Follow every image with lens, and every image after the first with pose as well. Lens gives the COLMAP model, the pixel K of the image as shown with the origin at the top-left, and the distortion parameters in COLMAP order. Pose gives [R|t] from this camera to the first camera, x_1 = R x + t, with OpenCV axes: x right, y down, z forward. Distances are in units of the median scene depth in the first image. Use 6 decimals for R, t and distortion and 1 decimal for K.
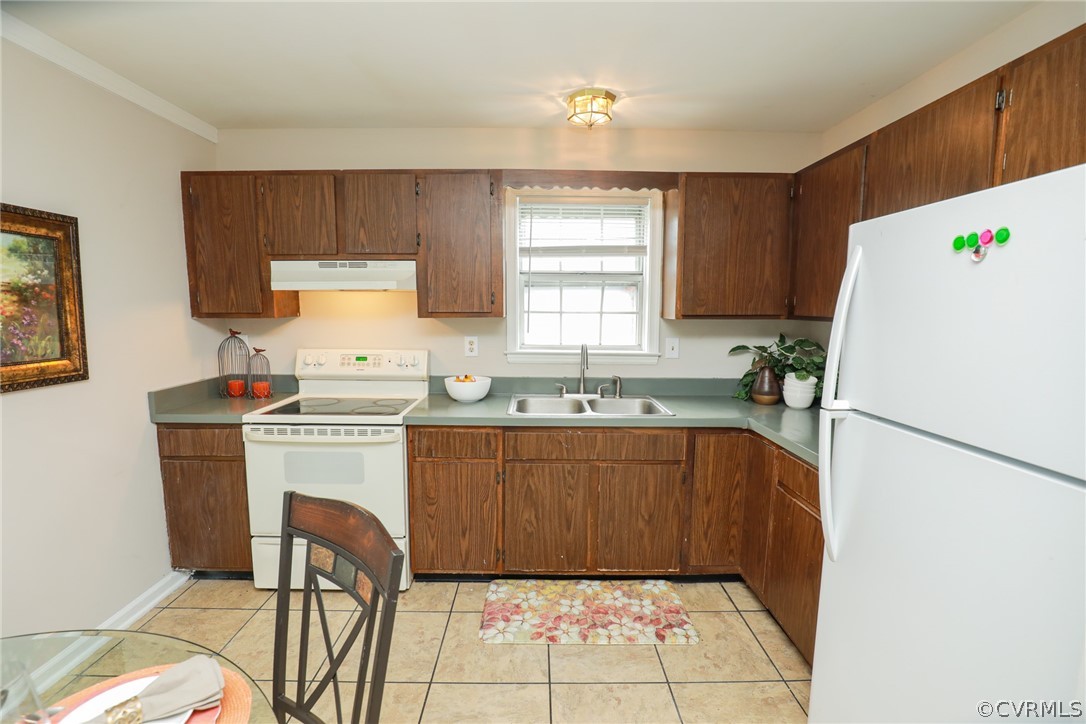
lens RADIAL K [[500.6, 0, 542.4], [0, 500.6, 367.5], [0, 0, 1]] dist [-0.037934, 0.008347]
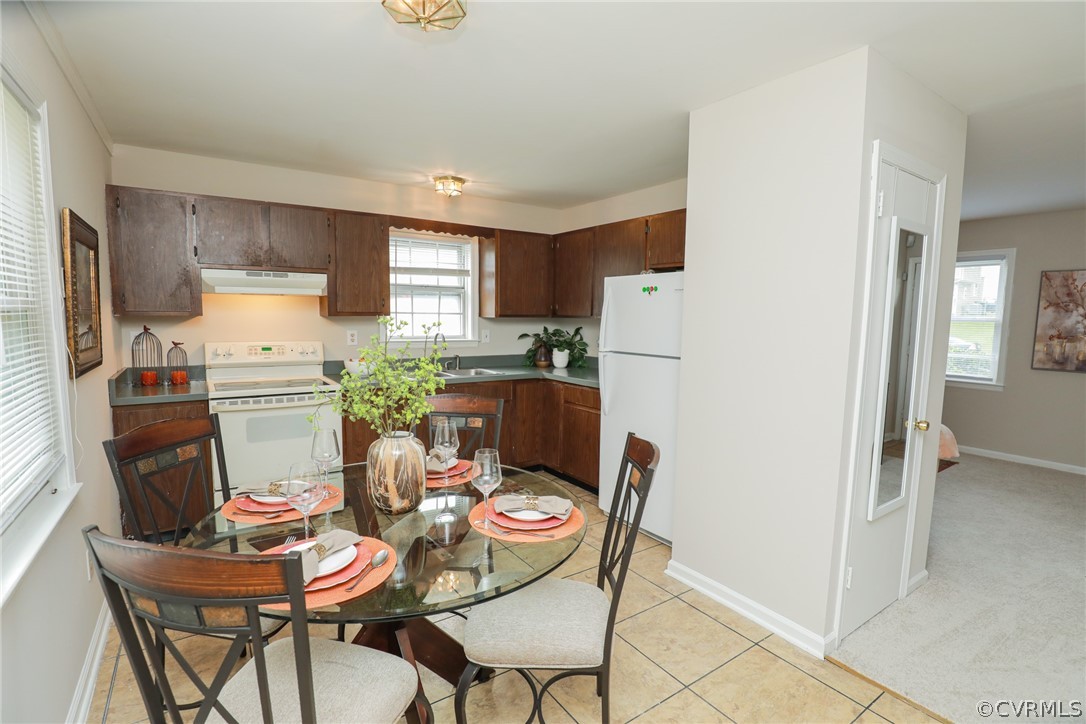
lens RADIAL K [[511.0, 0, 545.7], [0, 511.0, 365.7], [0, 0, 1]] dist [-0.026644, 0.000963]
pose [[0.828996, -0.049941, 0.557021, -0.550674], [0.057394, 0.998343, 0.004090, 0.065553], [-0.556302, 0.028579, 0.830488, -0.489062]]
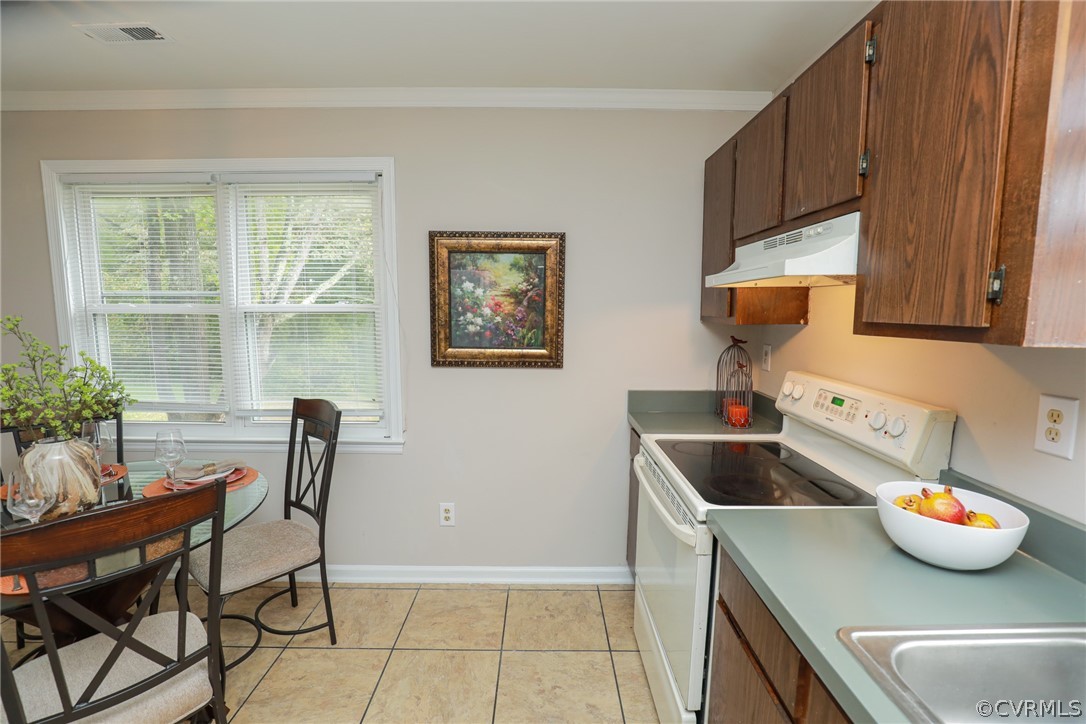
lens RADIAL K [[500.6, 0, 542.4], [0, 500.6, 367.5], [0, 0, 1]] dist [-0.037934, 0.008347]
pose [[-0.006537, 0.115405, -0.993297, 0.224117], [-0.129072, 0.984912, 0.115280, -0.086608], [0.991614, 0.128960, 0.008457, 0.728715]]
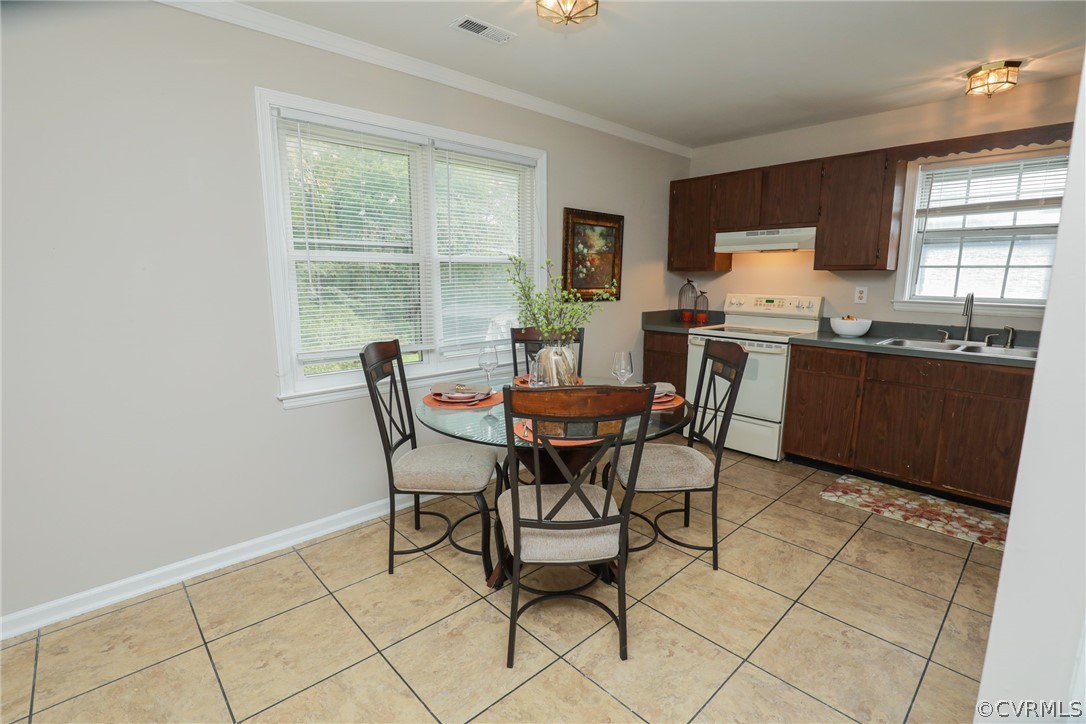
lens RADIAL K [[503.7, 0, 545.8], [0, 503.7, 365.4], [0, 0, 1]] dist [-0.036113, 0.007516]
pose [[0.678962, 0.123493, -0.723713, 0.270453], [-0.088409, 0.992331, 0.086387, 0.105659], [0.728831, 0.005329, 0.684673, -0.452874]]
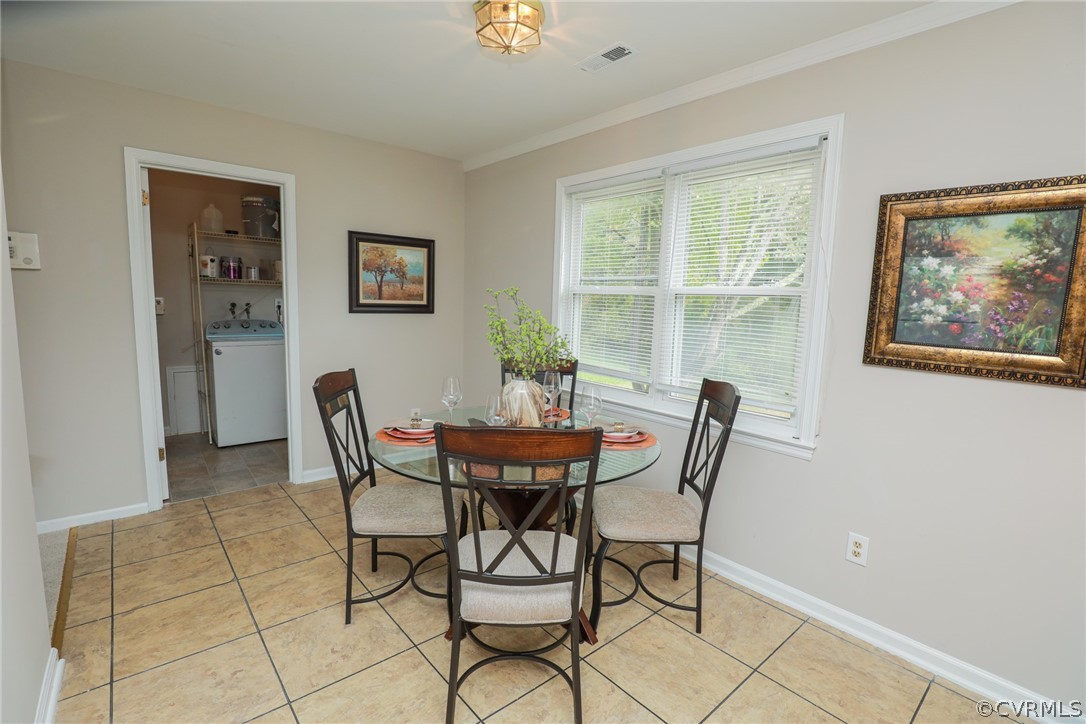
lens RADIAL K [[497.2, 0, 546.1], [0, 497.2, 365.1], [0, 0, 1]] dist [-0.040410, 0.009635]
pose [[-0.760015, 0.053648, -0.647688, 0.142948], [-0.117730, 0.968735, 0.218387, -0.056995], [0.639153, 0.242229, -0.729937, 0.767745]]
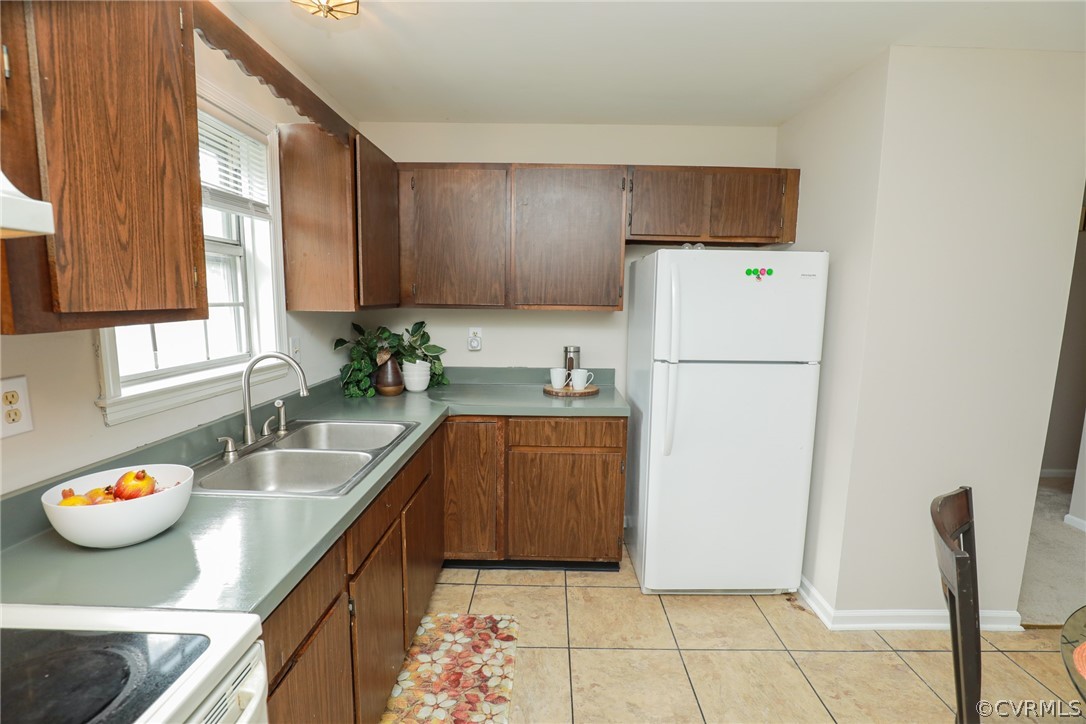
lens RADIAL K [[503.7, 0, 545.8], [0, 503.7, 365.4], [0, 0, 1]] dist [-0.036113, 0.007516]
pose [[0.020848, -0.136959, 0.990357, -0.545404], [0.106829, 0.985207, 0.133998, -0.088911], [-0.994059, 0.103005, 0.035171, 0.697754]]
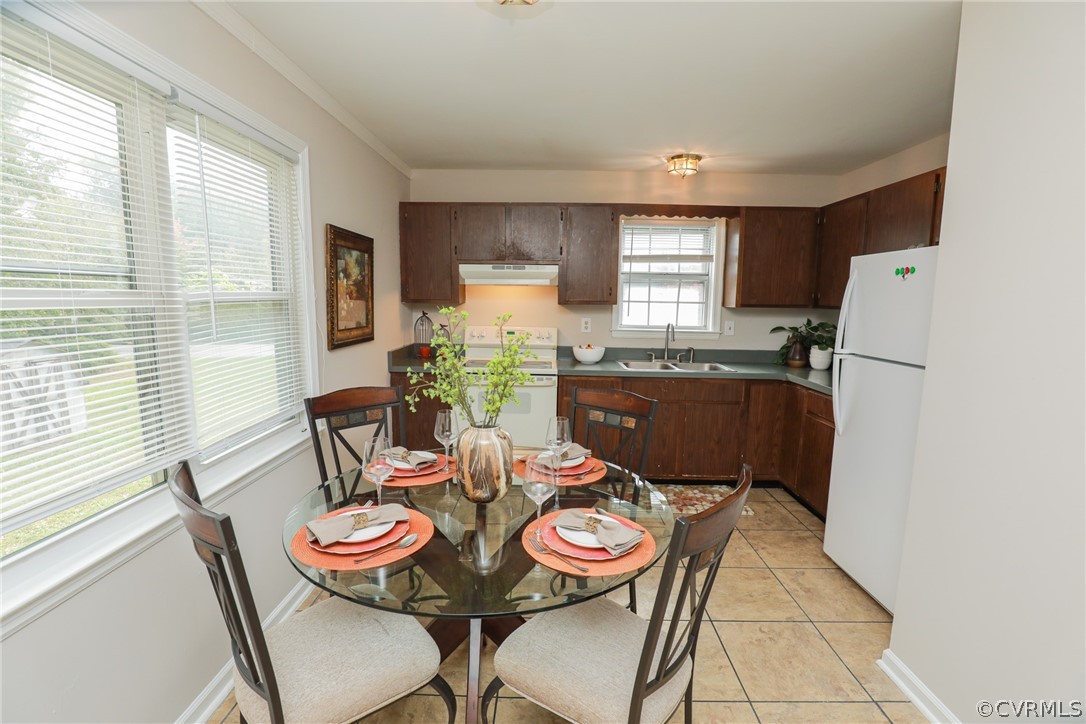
lens RADIAL K [[503.7, 0, 545.8], [0, 503.7, 365.4], [0, 0, 1]] dist [-0.036113, 0.007516]
pose [[0.999715, 0.012054, -0.020621, -0.260058], [-0.011762, 0.999830, 0.014203, 0.059582], [0.020789, -0.013956, 0.999686, -0.483042]]
